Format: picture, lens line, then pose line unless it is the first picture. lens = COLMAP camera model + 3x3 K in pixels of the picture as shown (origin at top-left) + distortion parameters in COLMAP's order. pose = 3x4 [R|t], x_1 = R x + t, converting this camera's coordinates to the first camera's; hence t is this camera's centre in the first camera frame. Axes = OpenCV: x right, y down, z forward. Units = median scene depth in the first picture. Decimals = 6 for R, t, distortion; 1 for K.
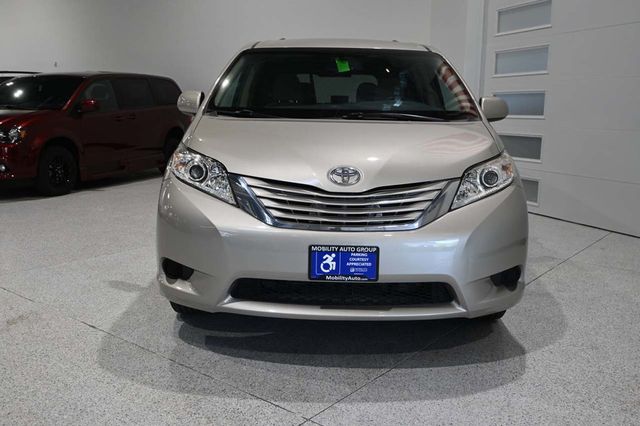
lens RADIAL K [[586.0, 0, 324.7], [0, 586.0, 213.8], [0, 0, 1]] dist [0.001388, 0.000000]
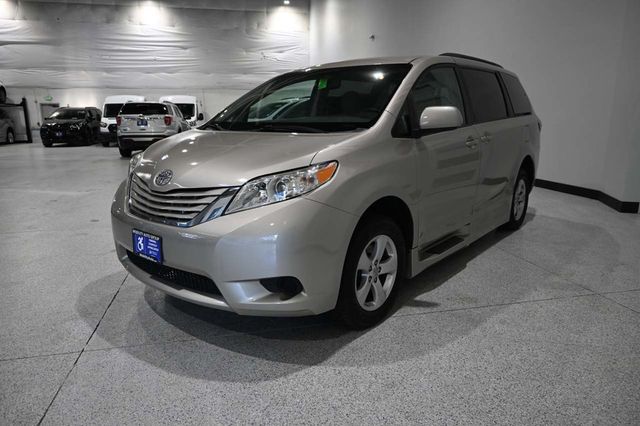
lens RADIAL K [[434.7, 0, 315.8], [0, 434.7, 213.0], [0, 0, 1]] dist [-0.001598, 0.001986]
pose [[0.780005, 0.109348, -0.616145, 0.854129], [-0.088381, 0.993995, 0.064520, -0.077344], [0.619501, 0.004130, 0.784985, 0.455437]]
